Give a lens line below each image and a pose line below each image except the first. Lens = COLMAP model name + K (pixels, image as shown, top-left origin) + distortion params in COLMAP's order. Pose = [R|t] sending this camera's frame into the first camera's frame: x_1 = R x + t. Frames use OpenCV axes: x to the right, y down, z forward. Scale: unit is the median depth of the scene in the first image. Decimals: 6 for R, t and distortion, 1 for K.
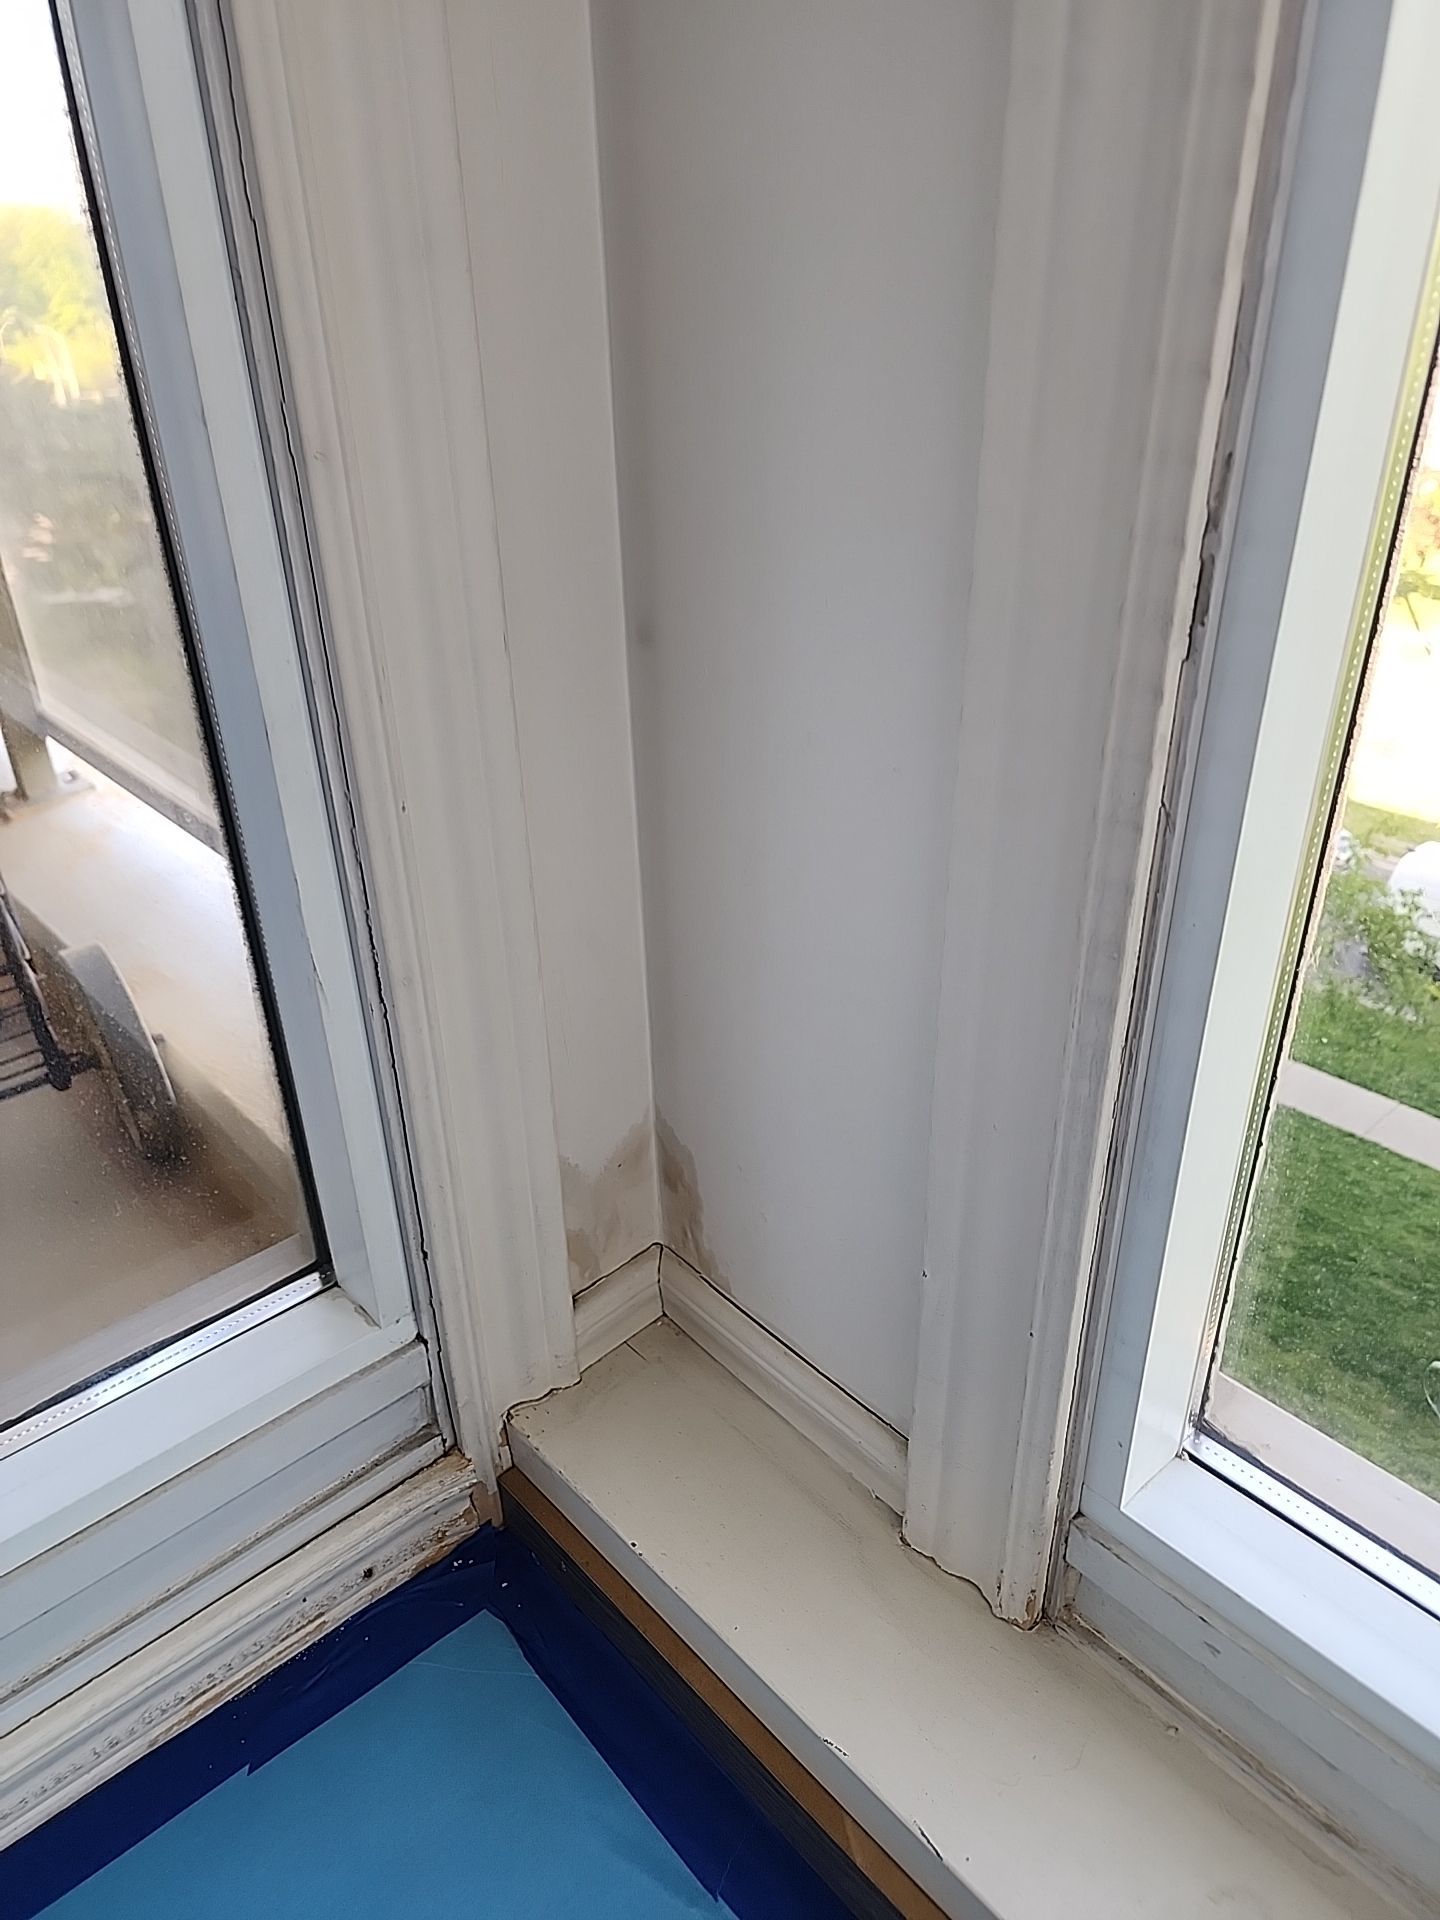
lens RADIAL K [[1290.8, 0, 724.8], [0, 1290.8, 954.9], [0, 0, 1]] dist [0.045864, -0.042296]
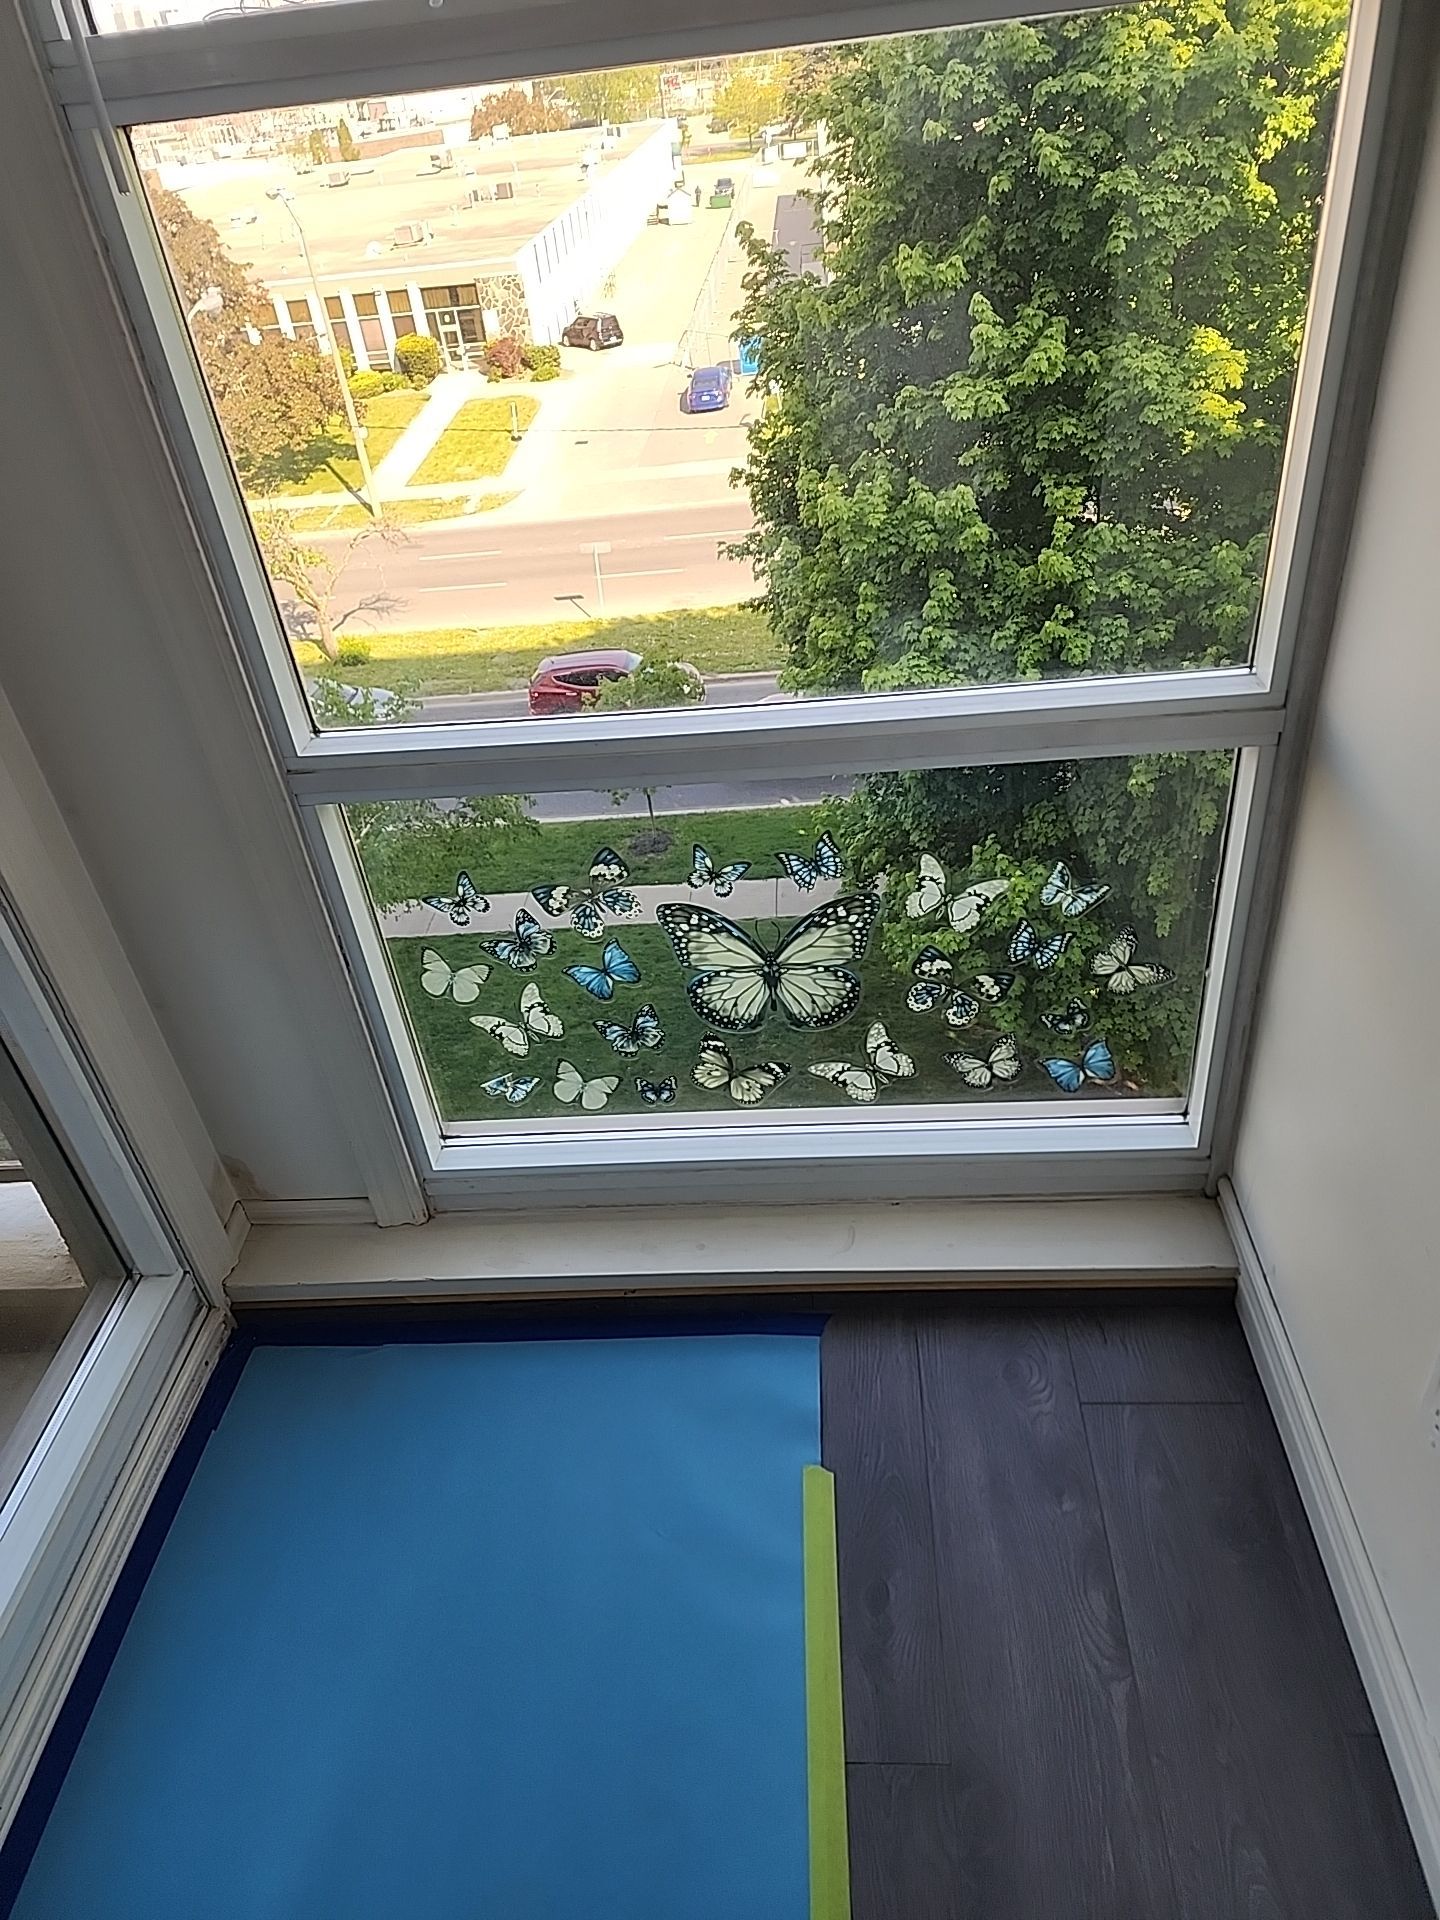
lens RADIAL K [[1290.8, 0, 721.4], [0, 1290.8, 957.6], [0, 0, 1]] dist [0.045864, -0.042296]
pose [[0.713538, -0.451505, 0.535730, -0.583080], [0.405935, 0.889654, 0.209123, -0.378873], [-0.571035, 0.068255, 0.818084, -1.807044]]
